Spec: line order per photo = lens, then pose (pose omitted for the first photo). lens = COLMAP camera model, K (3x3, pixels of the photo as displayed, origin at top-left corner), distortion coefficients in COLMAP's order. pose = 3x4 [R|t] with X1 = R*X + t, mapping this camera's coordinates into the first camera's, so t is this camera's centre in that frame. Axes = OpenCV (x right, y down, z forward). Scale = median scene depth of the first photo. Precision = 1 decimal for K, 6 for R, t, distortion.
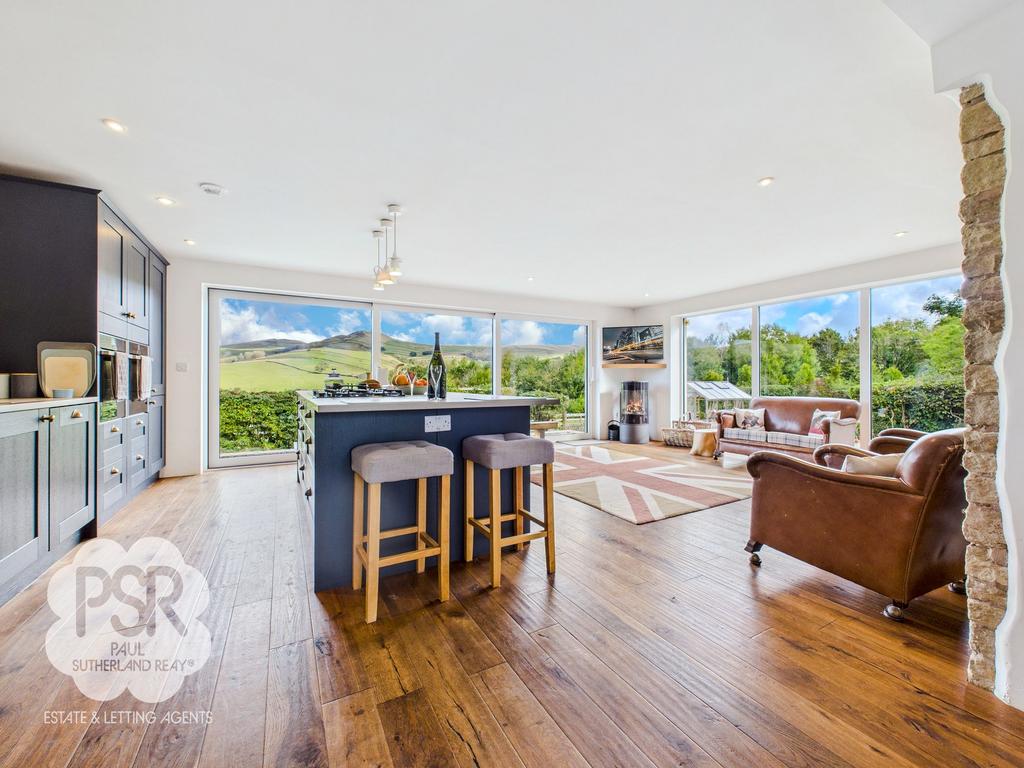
lens RADIAL K [[413.0, 0, 512.9], [0, 413.0, 380.3], [0, 0, 1]] dist [0.000883, 0.000101]
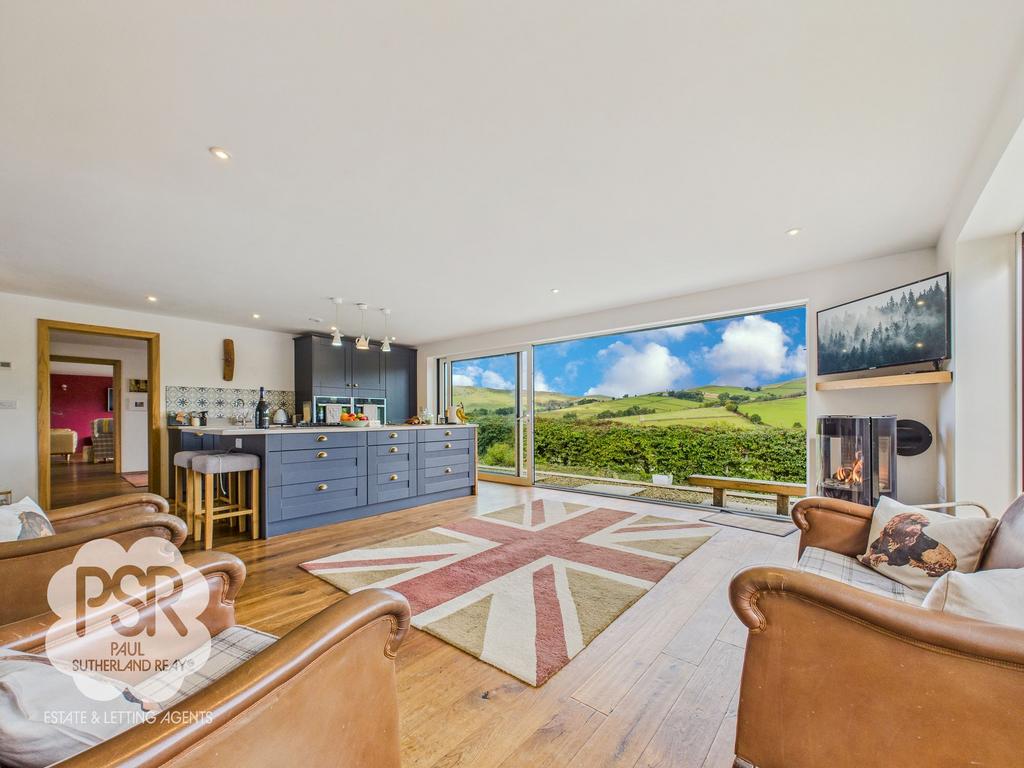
lens RADIAL K [[414.4, 0, 513.1], [0, 414.4, 418.4], [0, 0, 1]] dist [0.000500, 0.000188]
pose [[0.350254, 0.002699, -0.936651, 0.912909], [0.005093, 0.999976, 0.004786, 0.000575], [0.936641, -0.006447, 0.350232, 0.745361]]
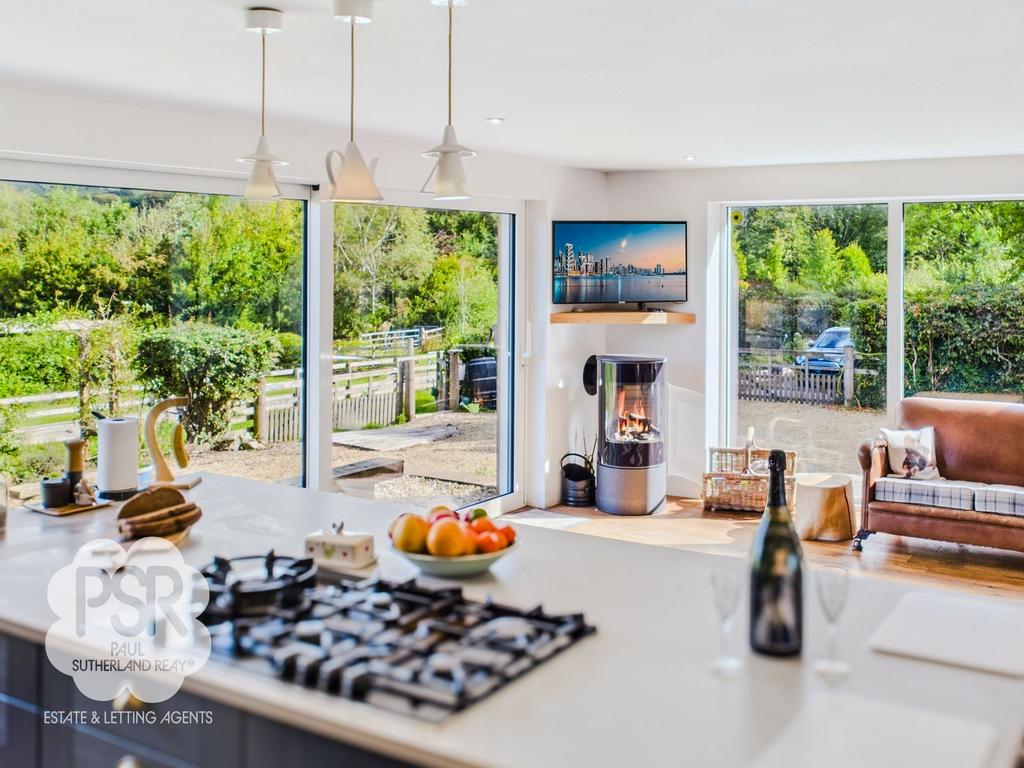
lens RADIAL K [[1049.6, 0, 580.2], [0, 1049.6, 248.1], [0, 0, 1]] dist [0.014785, 0.014891]
pose [[0.867634, 0.010091, 0.497100, -0.412772], [-0.006944, 0.999942, -0.008179, -0.150358], [-0.497154, 0.003645, 0.867655, 0.190170]]
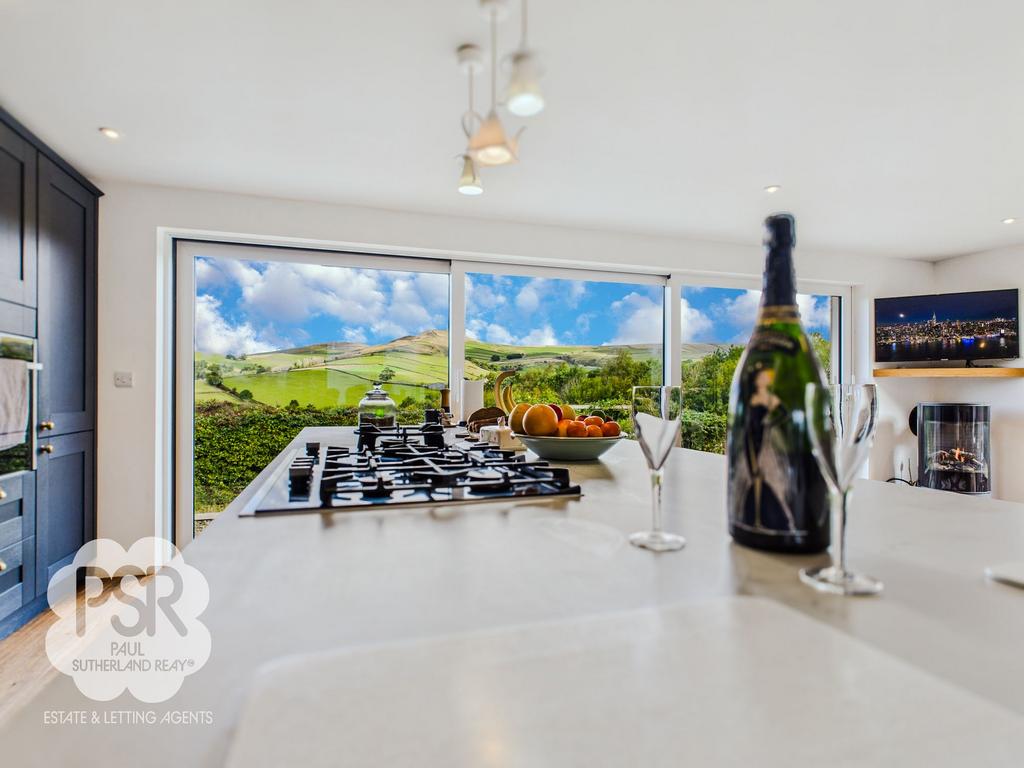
lens RADIAL K [[538.3, 0, 512.7], [0, 538.3, 392.4], [0, 0, 1]] dist [-0.002448, 0.000179]
pose [[0.979117, 0.002163, -0.203287, -0.142948], [-0.001841, 0.999997, 0.001775, -0.016764], [0.203290, -0.001363, 0.979118, 0.398551]]
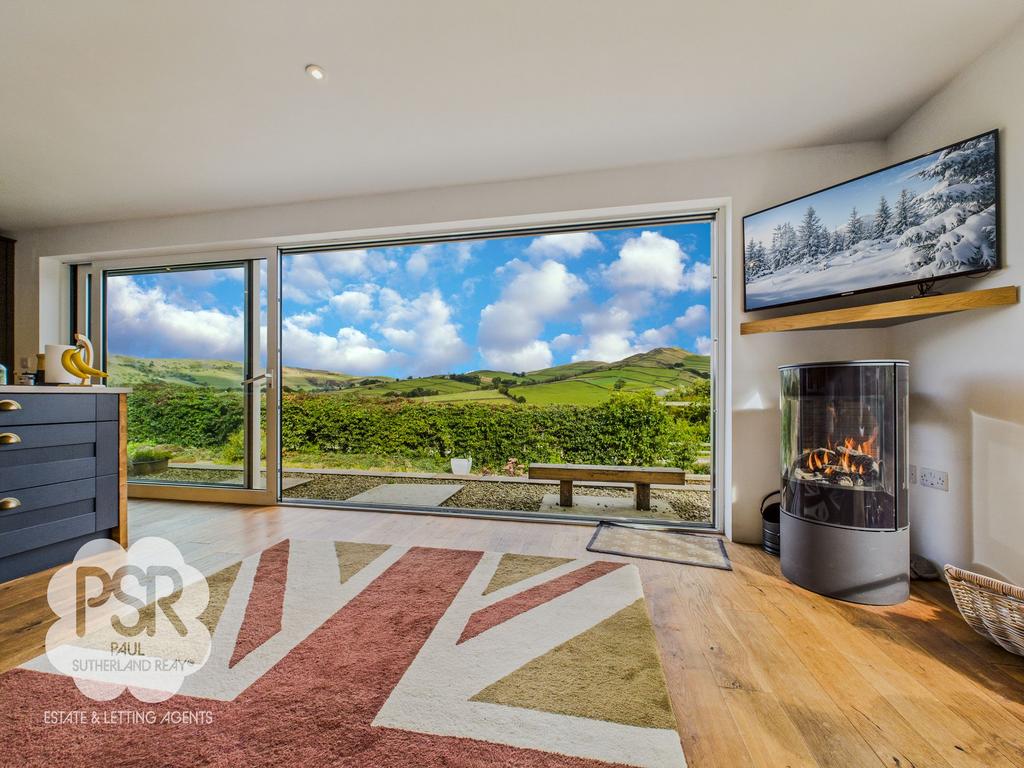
lens RADIAL K [[410.9, 0, 513.1], [0, 410.9, 397.3], [0, 0, 1]] dist [0.001548, 0.000202]
pose [[0.764481, -0.000295, -0.644646, 0.468011], [0.000086, 1.000000, -0.000356, 0.036305], [0.644646, 0.000217, 0.764481, 0.985751]]
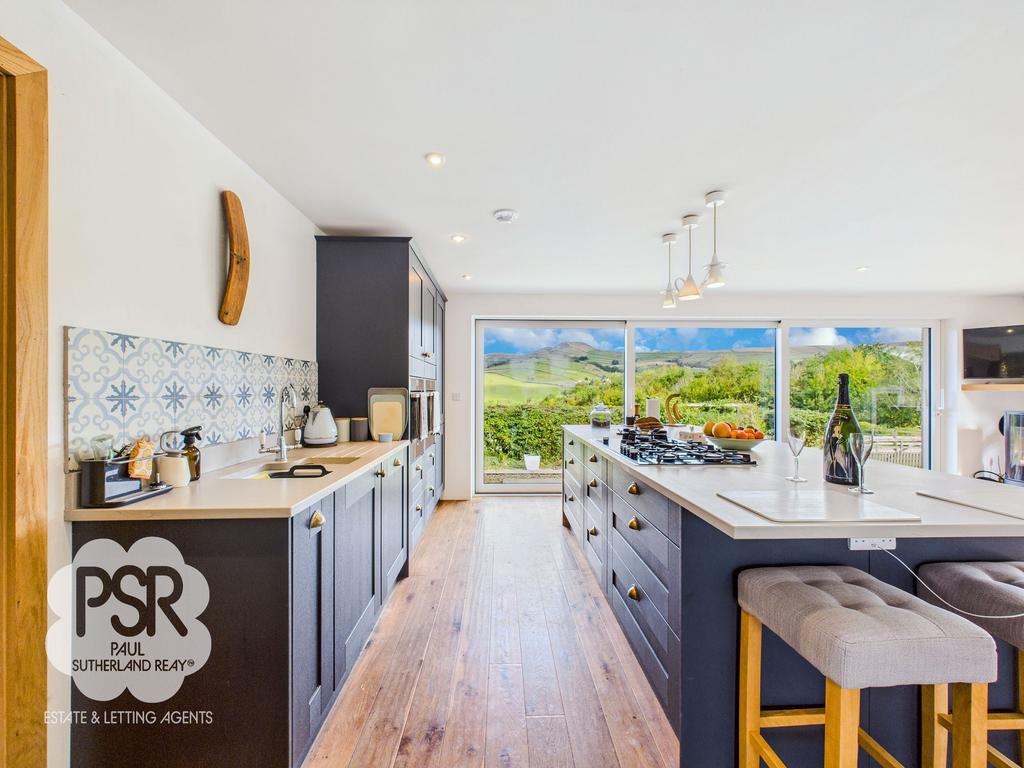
lens RADIAL K [[412.0, 0, 511.4], [0, 412.0, 389.1], [0, 0, 1]] dist [0.001356, 0.000377]
pose [[0.886397, 0.000669, -0.462926, -0.186671], [0.000149, 0.999998, 0.001731, -0.052845], [0.462926, -0.001604, 0.886395, 0.129524]]
